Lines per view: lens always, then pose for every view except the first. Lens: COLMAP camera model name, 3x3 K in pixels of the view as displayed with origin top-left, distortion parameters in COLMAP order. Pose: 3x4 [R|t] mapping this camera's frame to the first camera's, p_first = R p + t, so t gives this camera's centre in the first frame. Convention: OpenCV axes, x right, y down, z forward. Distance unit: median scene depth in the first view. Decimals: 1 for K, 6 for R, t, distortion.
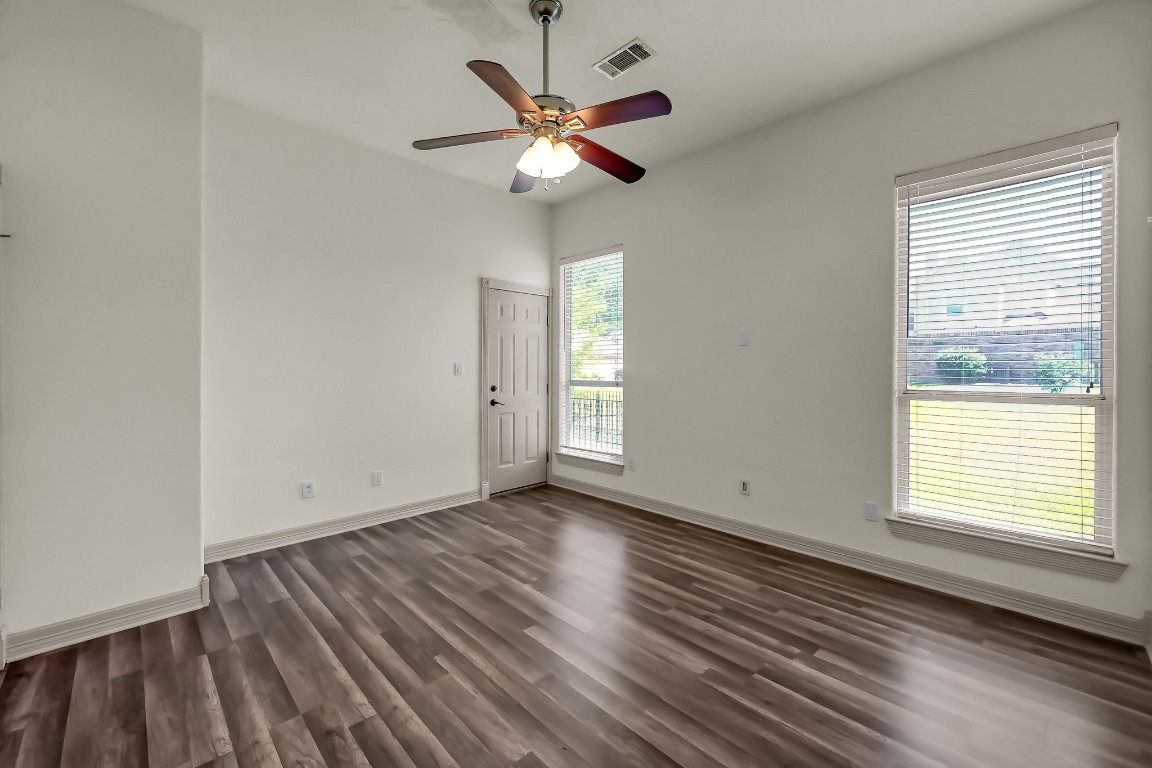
lens RADIAL K [[467.1, 0, 570.0], [0, 467.1, 373.8], [0, 0, 1]] dist [-0.012858, -0.000068]
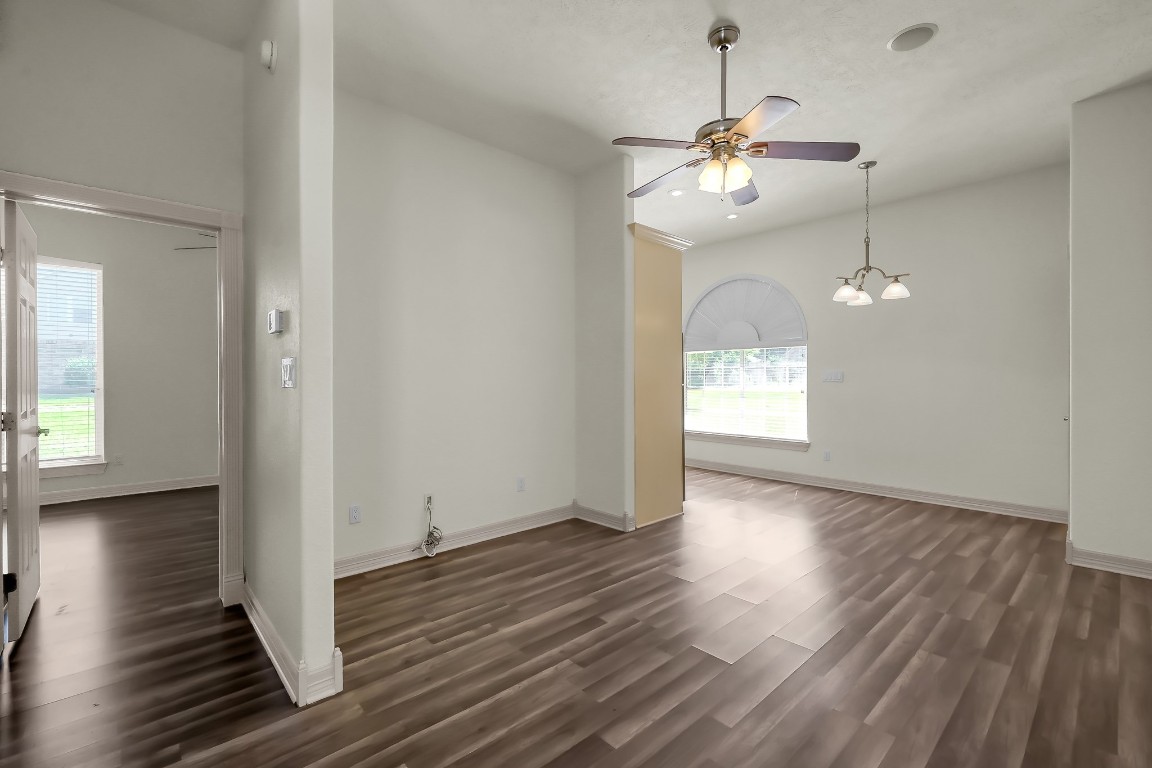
lens RADIAL K [[492.6, 0, 568.9], [0, 492.6, 381.4], [0, 0, 1]] dist [0.004598, 0.000069]
pose [[0.047752, -0.008273, 0.998825, -0.703404], [0.015865, 0.999846, 0.007523, -0.007600], [-0.998733, 0.015487, 0.047876, 0.733008]]
